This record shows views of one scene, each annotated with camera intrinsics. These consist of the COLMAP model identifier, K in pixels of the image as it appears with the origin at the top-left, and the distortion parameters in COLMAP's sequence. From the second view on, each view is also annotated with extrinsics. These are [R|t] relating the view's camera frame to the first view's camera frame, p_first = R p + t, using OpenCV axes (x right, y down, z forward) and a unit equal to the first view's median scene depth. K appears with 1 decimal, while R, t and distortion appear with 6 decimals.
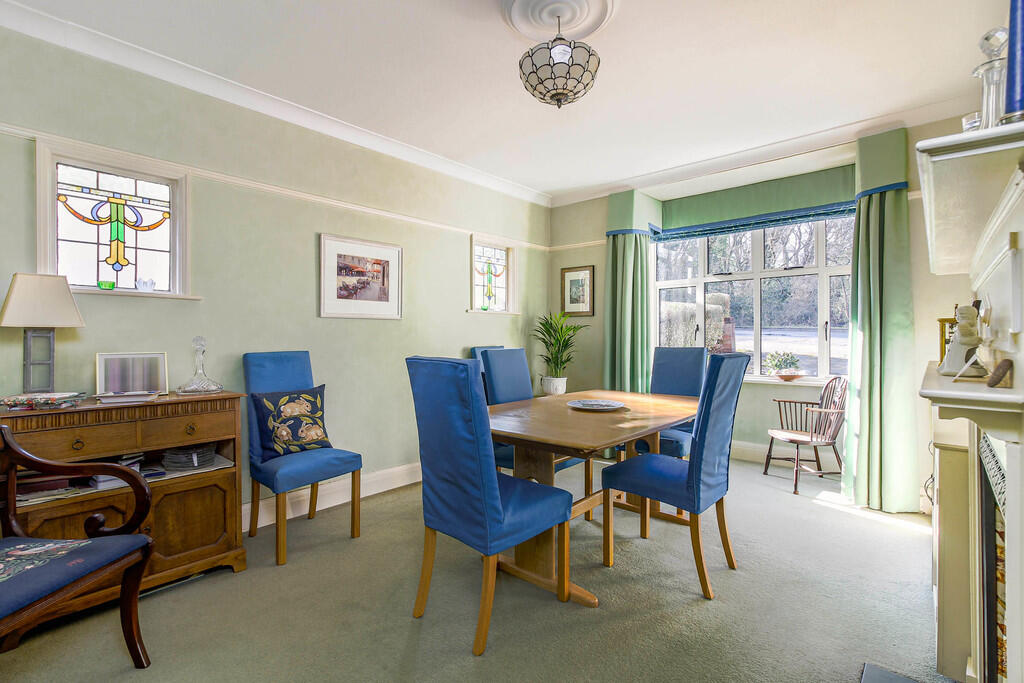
lens RADIAL K [[477.2, 0, 516.3], [0, 477.2, 338.5], [0, 0, 1]] dist [0.003411, 0.000839]
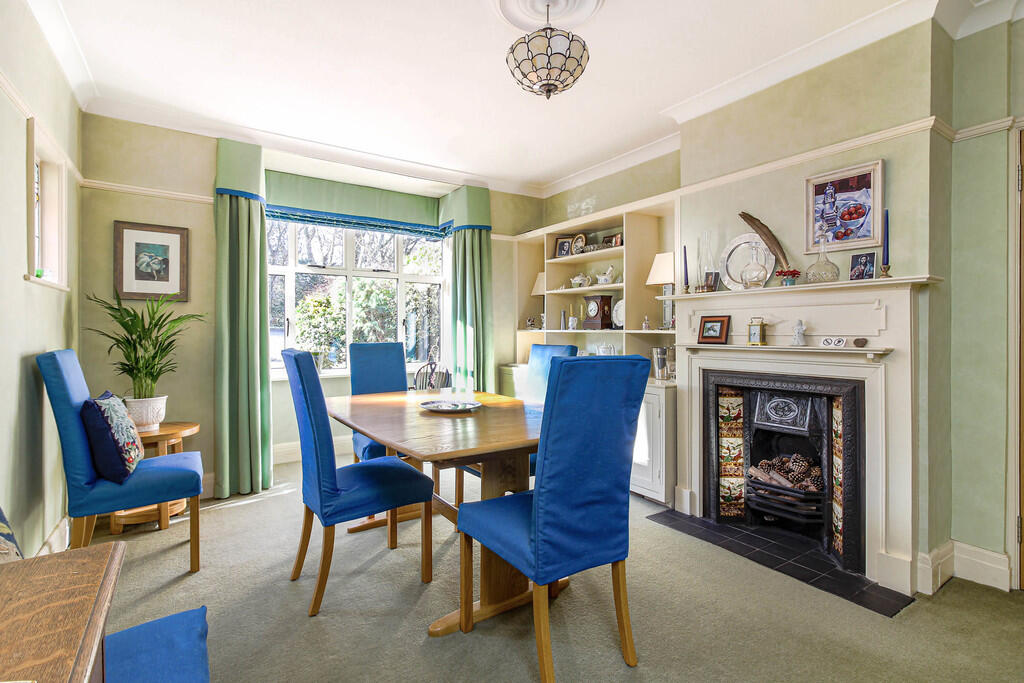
lens RADIAL K [[477.2, 0, 513.1], [0, 477.2, 335.9], [0, 0, 1]] dist [0.003411, 0.000839]
pose [[0.263567, -0.006290, 0.964621, -0.390475], [0.005112, 0.999974, 0.005124, 0.000944], [-0.964628, 0.003581, 0.263592, 0.371555]]
